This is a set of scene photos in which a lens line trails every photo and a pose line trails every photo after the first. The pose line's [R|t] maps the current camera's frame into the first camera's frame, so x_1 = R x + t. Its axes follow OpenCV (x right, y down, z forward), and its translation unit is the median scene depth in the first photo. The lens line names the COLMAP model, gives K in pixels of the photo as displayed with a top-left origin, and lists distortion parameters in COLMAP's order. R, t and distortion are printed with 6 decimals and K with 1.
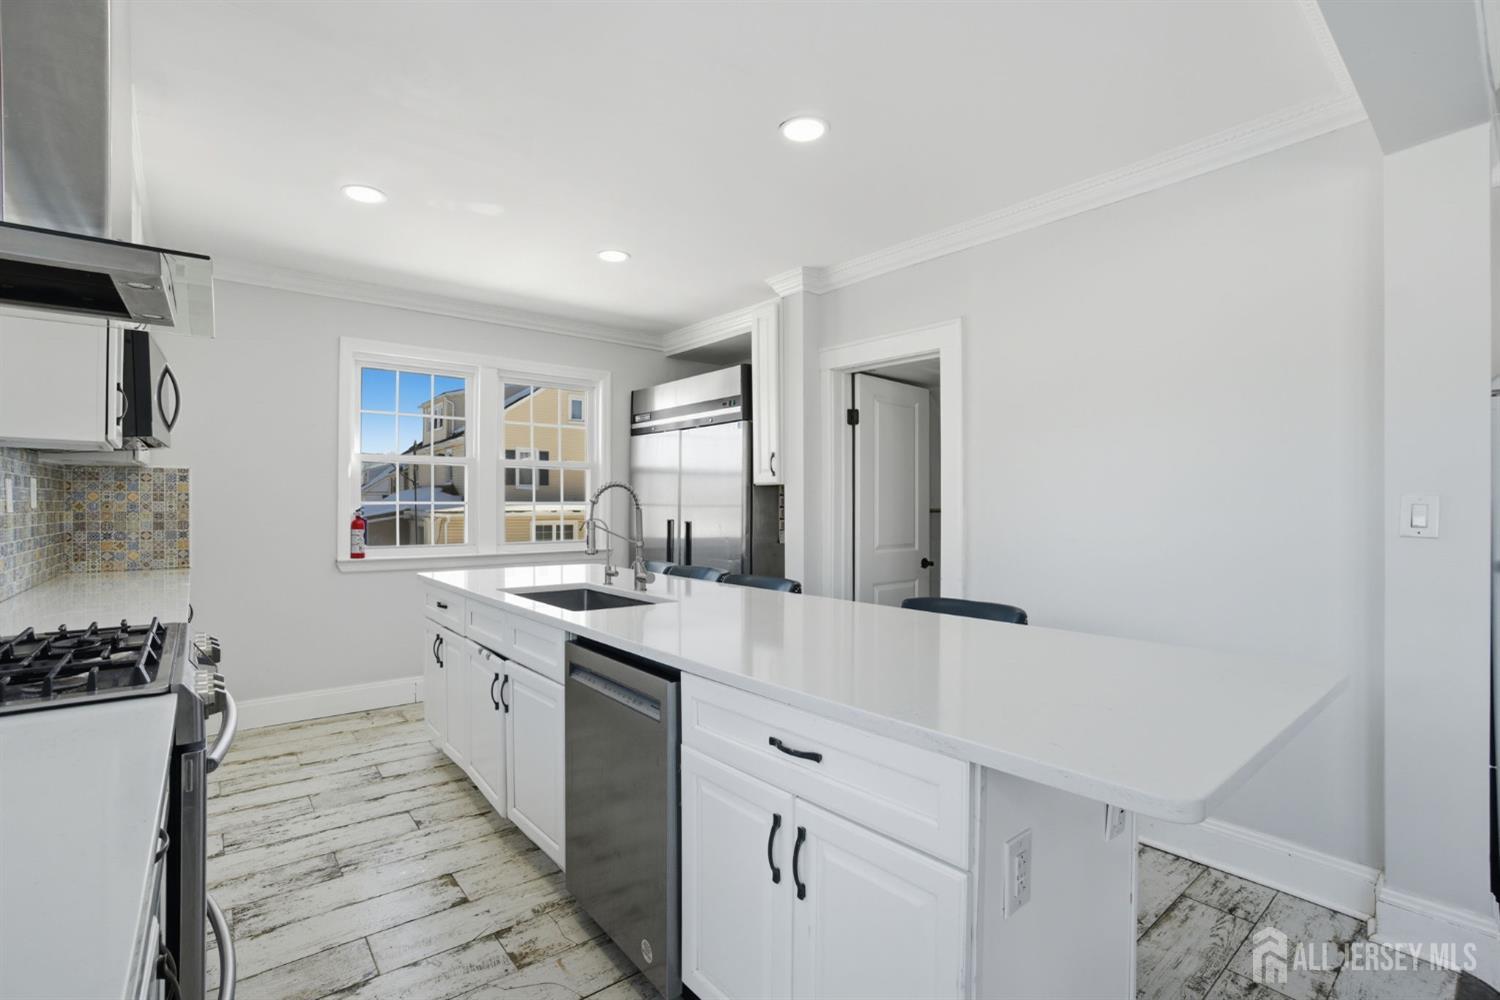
lens RADIAL K [[683.4, 0, 763.0], [0, 683.4, 505.1], [0, 0, 1]] dist [-0.026819, 0.000826]
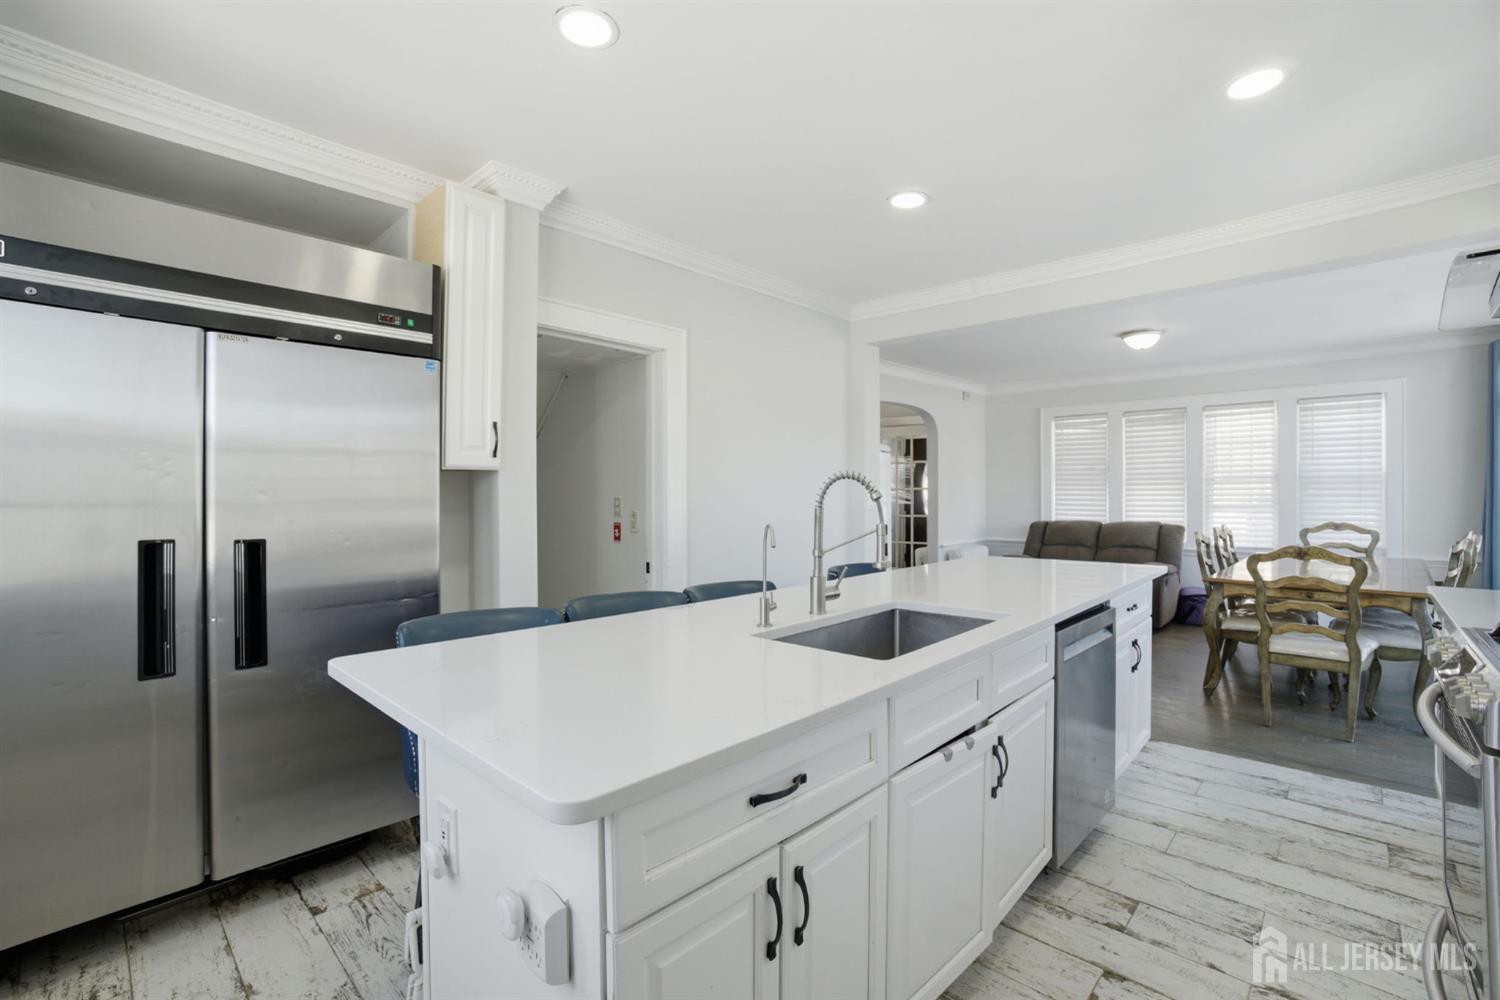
lens RADIAL K [[627.4, 0, 749.9], [0, 627.4, 498.9], [0, 0, 1]] dist [-0.024113, -0.000273]
pose [[-0.094936, -0.000997, 0.995483, -1.168212], [0.002063, 0.999997, 0.001198, -0.005111], [-0.995481, 0.002168, -0.094934, 1.526585]]
